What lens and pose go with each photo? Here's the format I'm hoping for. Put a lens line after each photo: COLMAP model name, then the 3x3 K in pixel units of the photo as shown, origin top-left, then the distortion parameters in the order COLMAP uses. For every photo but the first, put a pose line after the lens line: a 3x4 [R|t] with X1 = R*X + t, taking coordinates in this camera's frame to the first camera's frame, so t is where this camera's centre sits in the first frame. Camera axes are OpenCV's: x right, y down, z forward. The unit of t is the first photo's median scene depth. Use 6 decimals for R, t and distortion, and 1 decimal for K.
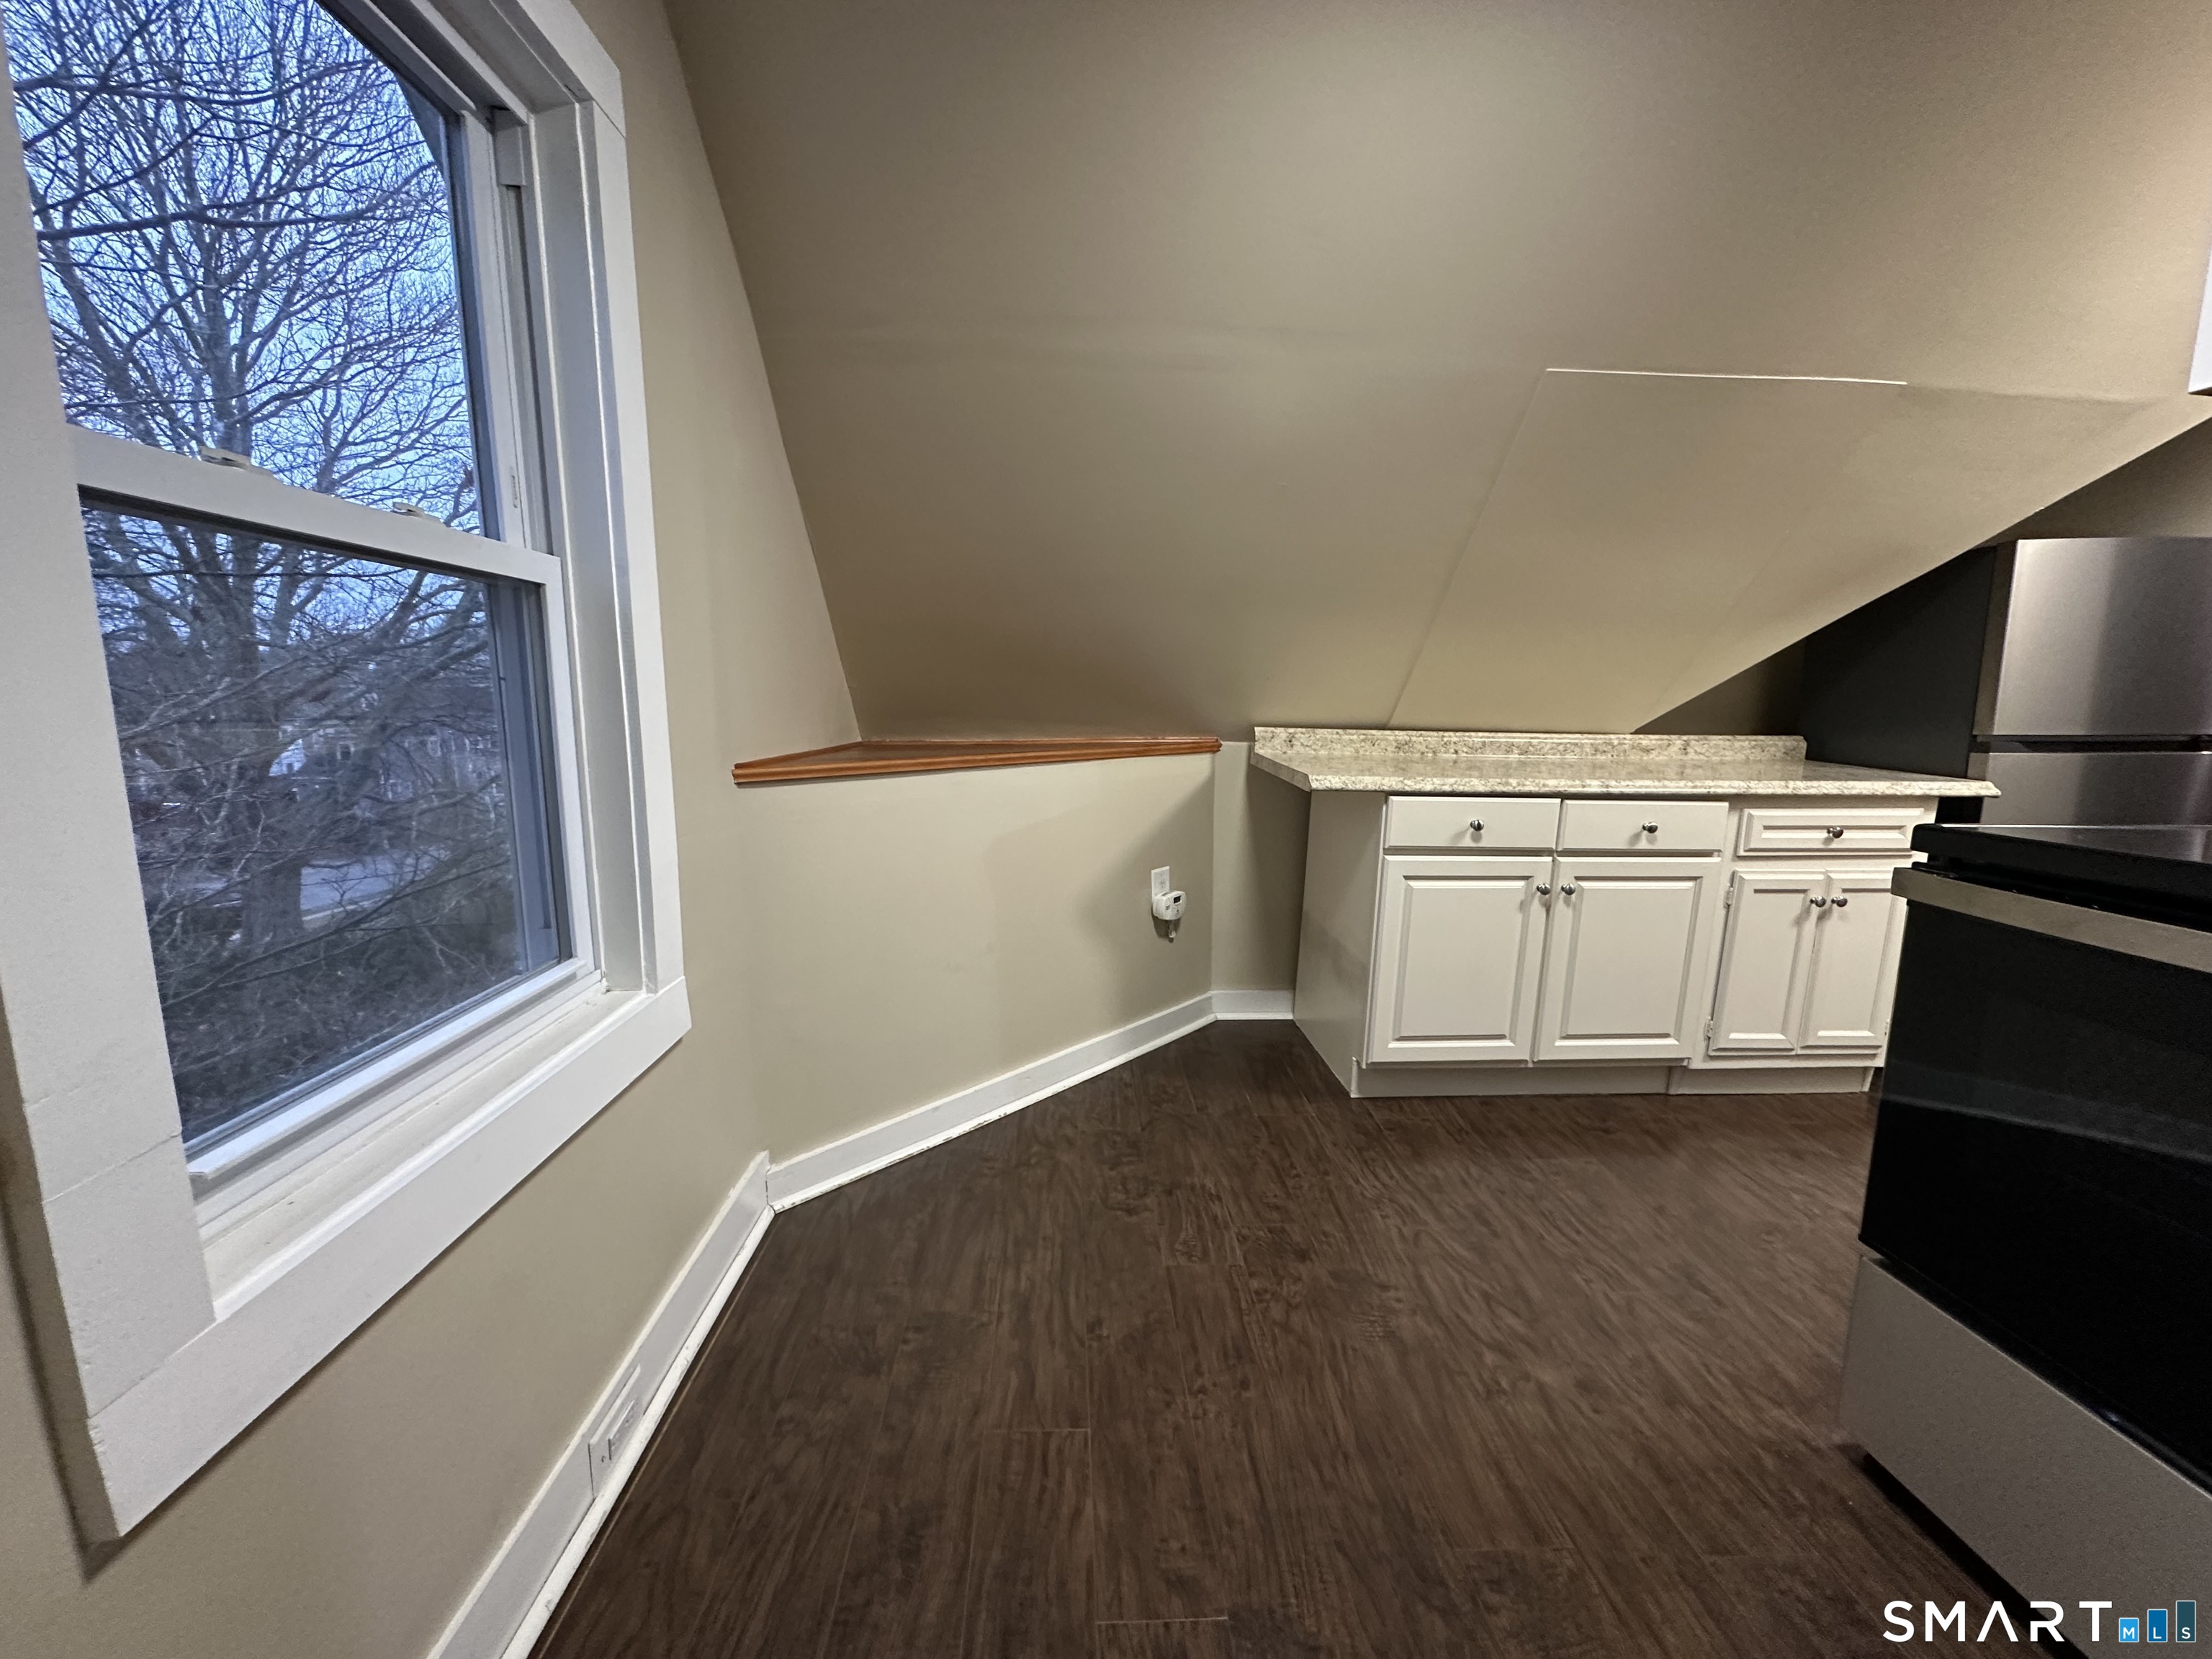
lens RADIAL K [[880.5, 0, 1105.5], [0, 880.5, 831.0], [0, 0, 1]] dist [-0.003929, 0.000362]
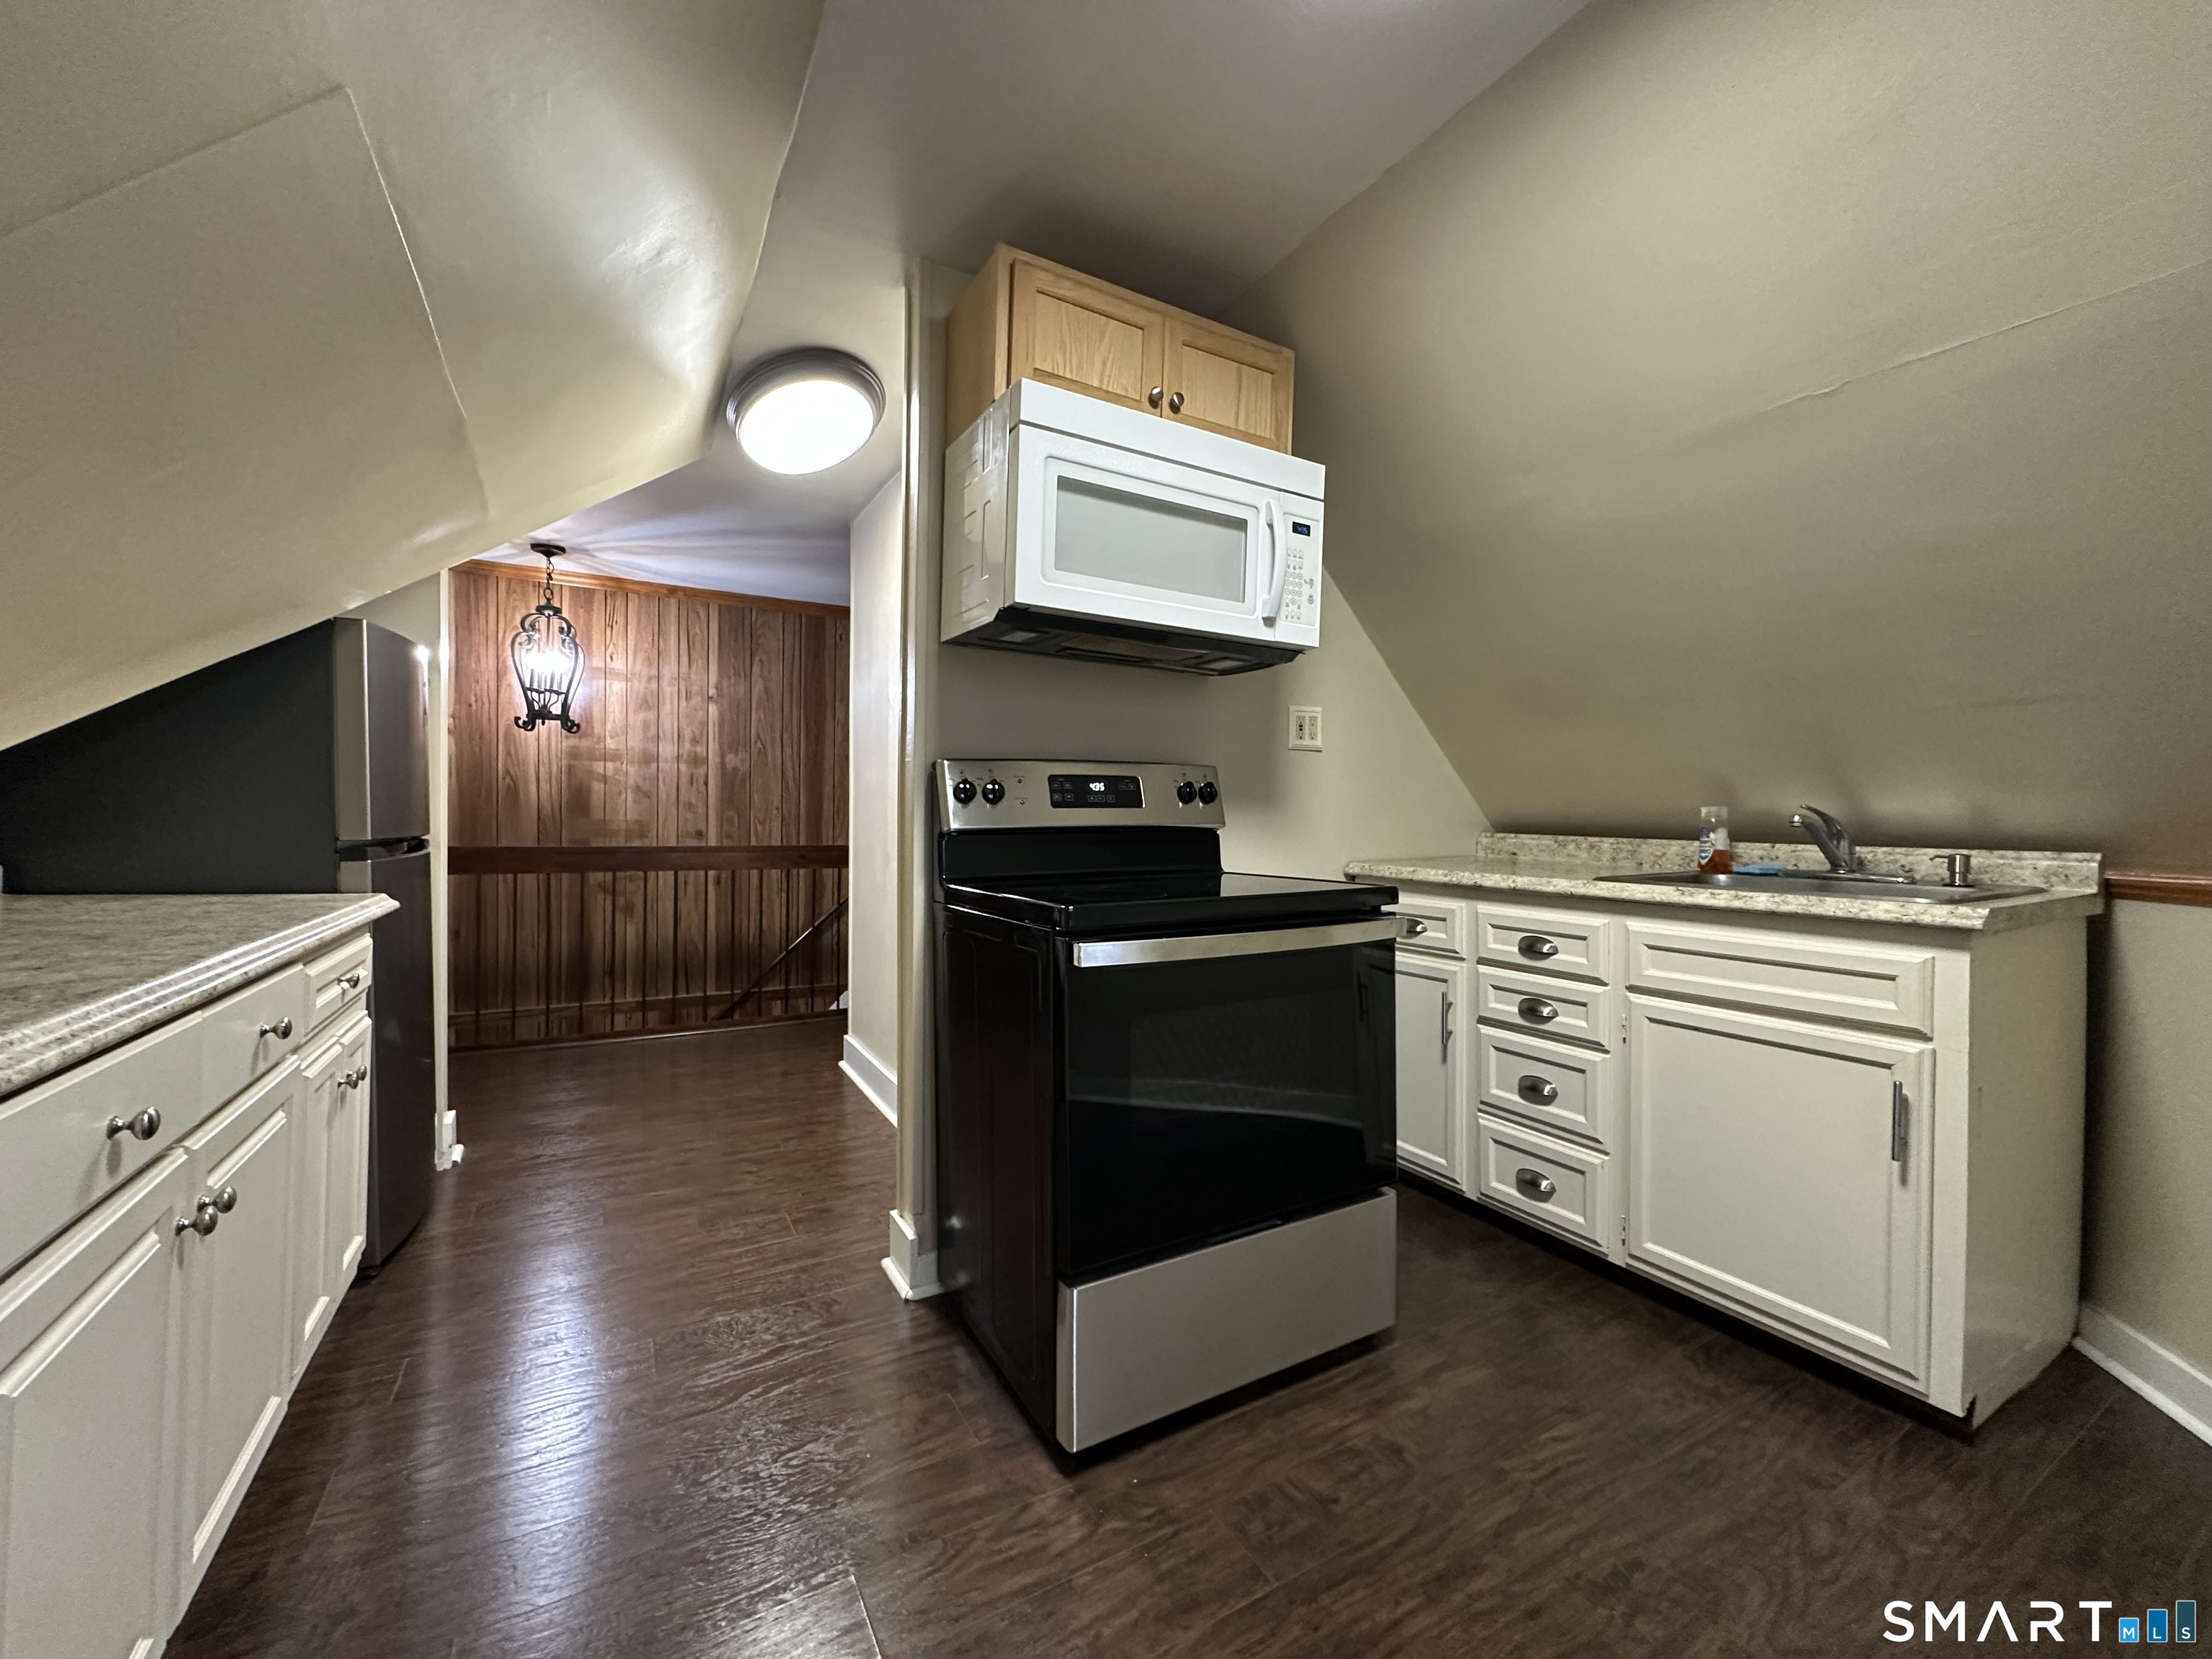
lens RADIAL K [[880.5, 0, 1099.2], [0, 880.5, 831.6], [0, 0, 1]] dist [-0.003929, 0.000362]
pose [[-0.455569, -0.019266, 0.889992, -0.093963], [0.122112, 0.988963, 0.083915, -0.118038], [-0.881785, 0.146908, -0.448189, 0.862314]]
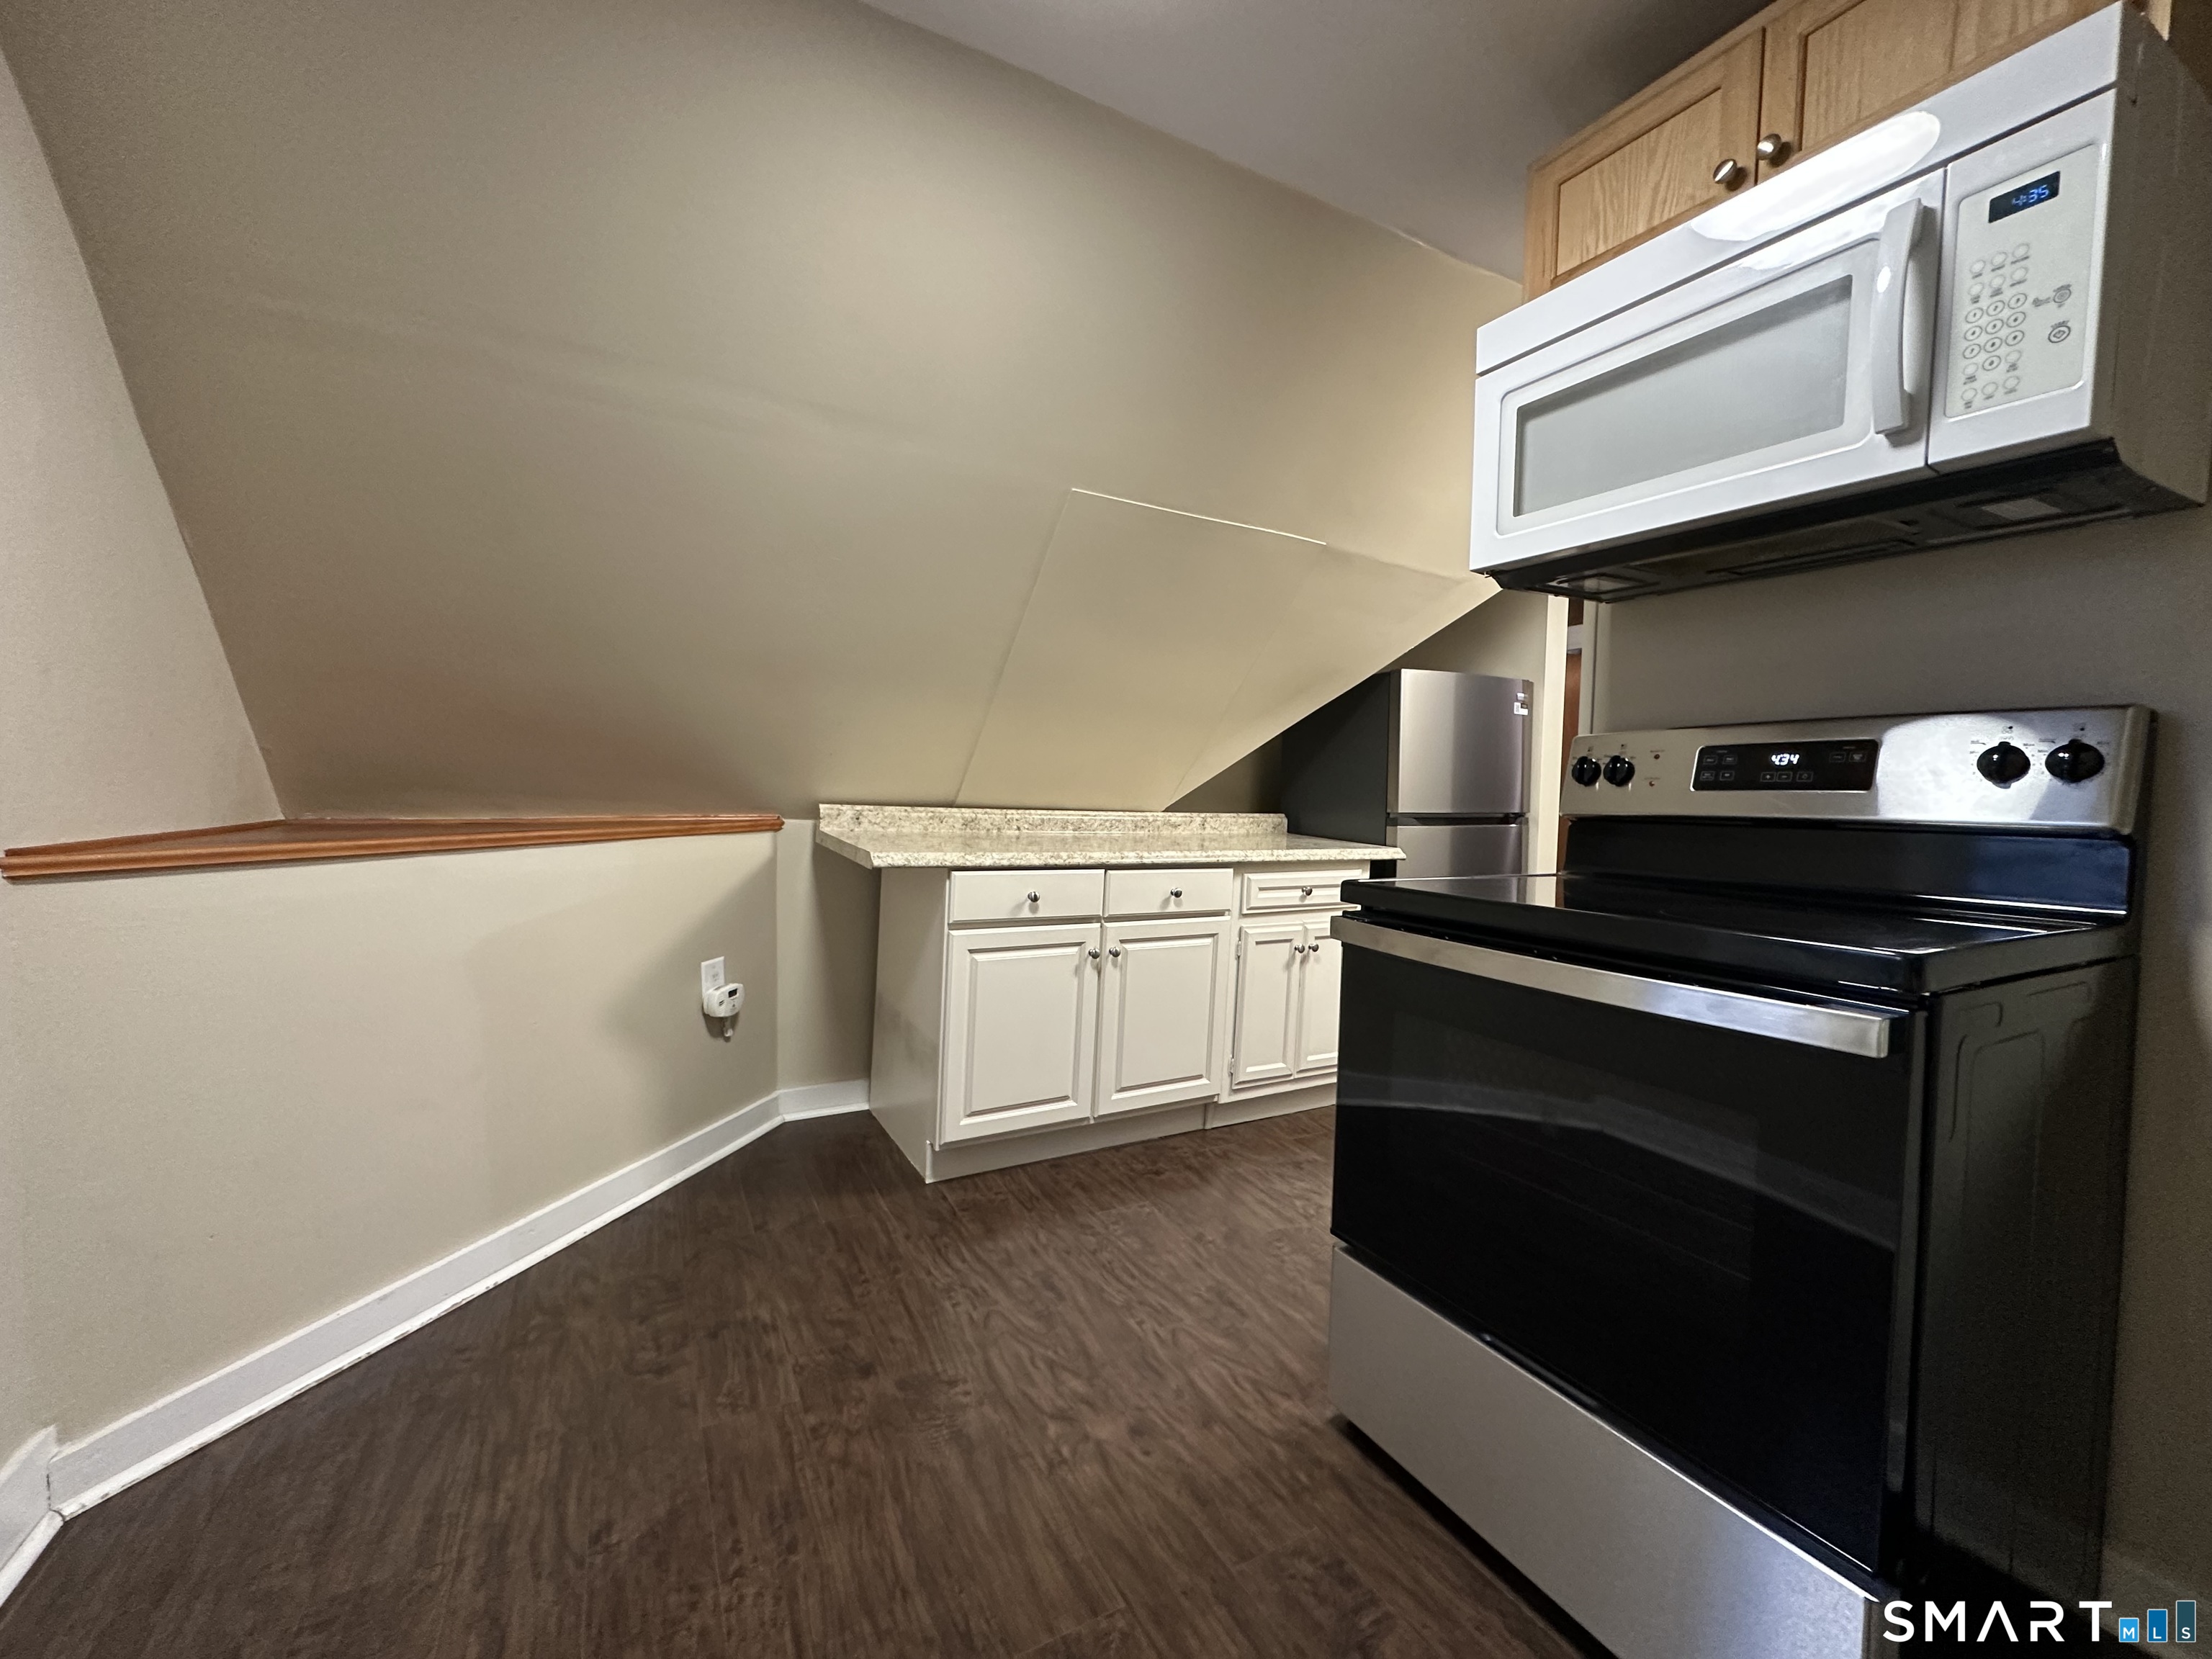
lens RADIAL K [[880.5, 0, 1107.1], [0, 880.5, 828.8], [0, 0, 1]] dist [-0.003929, 0.000362]
pose [[0.899076, -0.006492, 0.437744, 0.043743], [0.047142, 0.995512, -0.082060, 0.003090], [-0.435247, 0.094415, 0.895347, 0.009423]]
